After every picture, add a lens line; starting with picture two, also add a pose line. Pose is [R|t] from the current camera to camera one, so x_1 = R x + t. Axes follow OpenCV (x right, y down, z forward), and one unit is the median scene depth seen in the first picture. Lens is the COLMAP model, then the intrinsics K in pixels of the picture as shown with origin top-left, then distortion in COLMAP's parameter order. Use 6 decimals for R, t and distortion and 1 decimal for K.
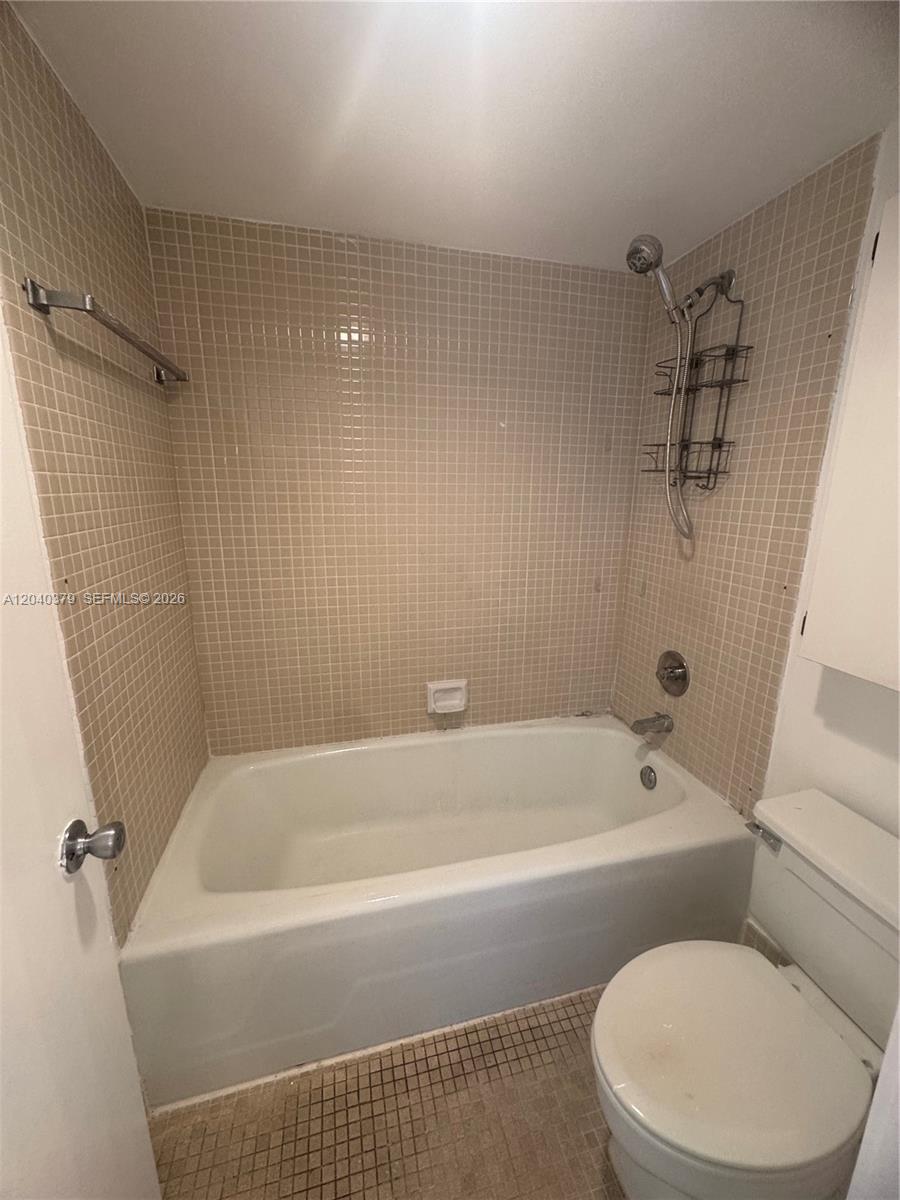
lens RADIAL K [[482.6, 0, 450.2], [0, 482.6, 598.7], [0, 0, 1]] dist [-0.000196, 0.001018]
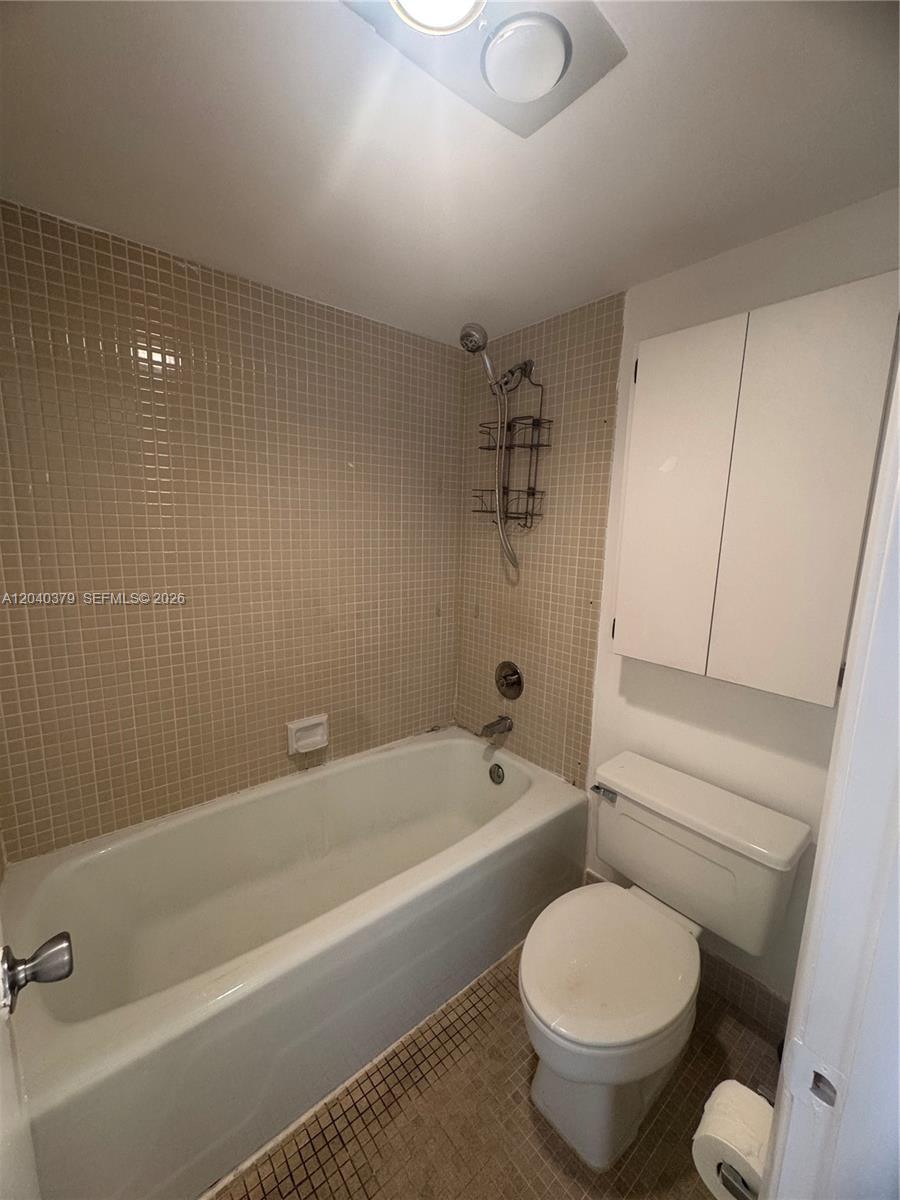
lens RADIAL K [[482.6, 0, 450.2], [0, 482.6, 598.7], [0, 0, 1]] dist [-0.000196, 0.001018]
pose [[0.904263, -0.055785, 0.423315, -0.176514], [0.080677, 0.995893, -0.041098, -0.008726], [-0.419284, 0.071315, 0.905050, -0.029577]]
